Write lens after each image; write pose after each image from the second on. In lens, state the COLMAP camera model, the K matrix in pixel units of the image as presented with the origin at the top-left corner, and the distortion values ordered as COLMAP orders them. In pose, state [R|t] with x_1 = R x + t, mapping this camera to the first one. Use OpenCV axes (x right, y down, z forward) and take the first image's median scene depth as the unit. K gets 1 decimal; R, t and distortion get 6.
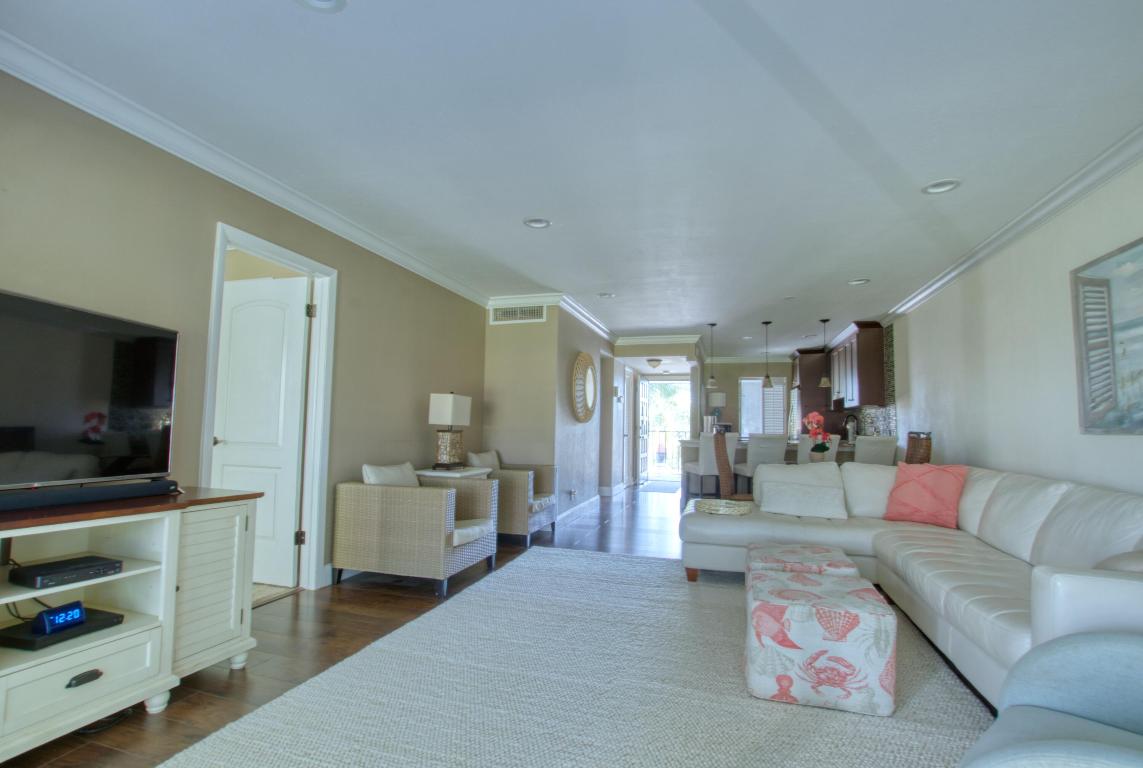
lens RADIAL K [[529.3, 0, 571.5], [0, 529.3, 384.0], [0, 0, 1]] dist [-0.026826, 0.001723]
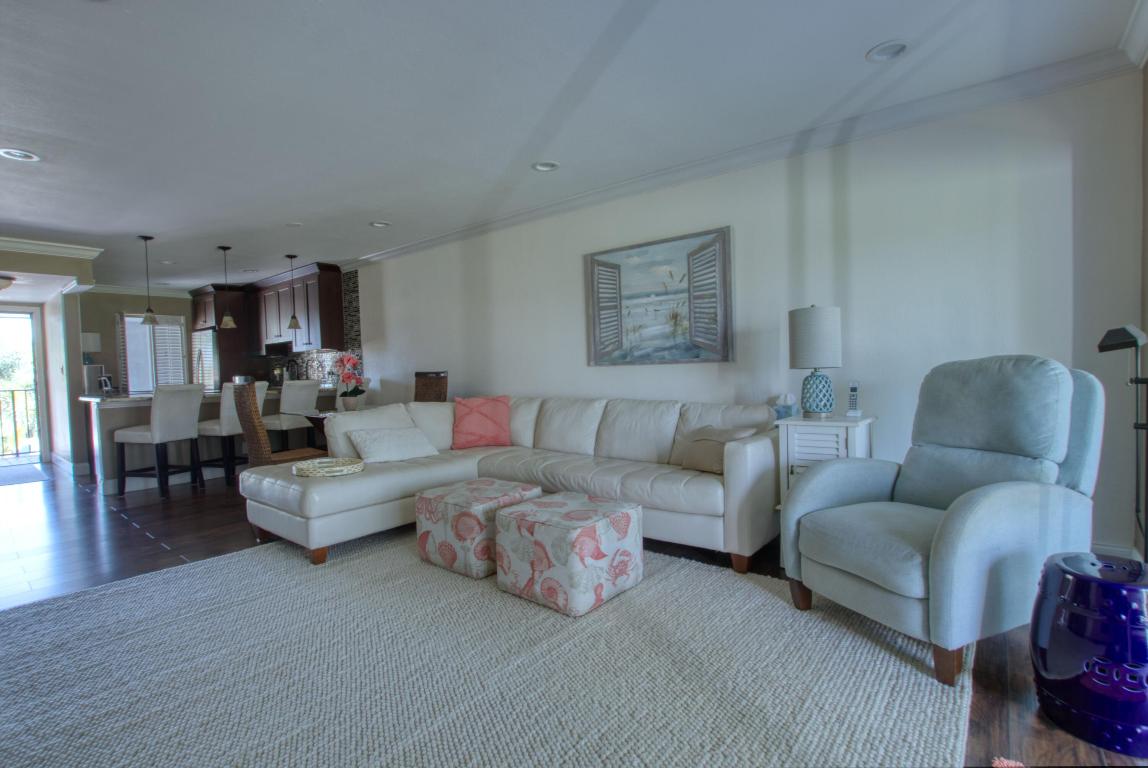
lens RADIAL K [[531.6, 0, 574.0], [0, 531.6, 384.0], [0, 0, 1]] dist [-0.026826, 0.001723]
pose [[0.395710, -0.058061, 0.916538, -0.494425], [-0.035043, 0.996318, 0.078245, 0.032707], [-0.917707, -0.063080, 0.392219, 0.493509]]
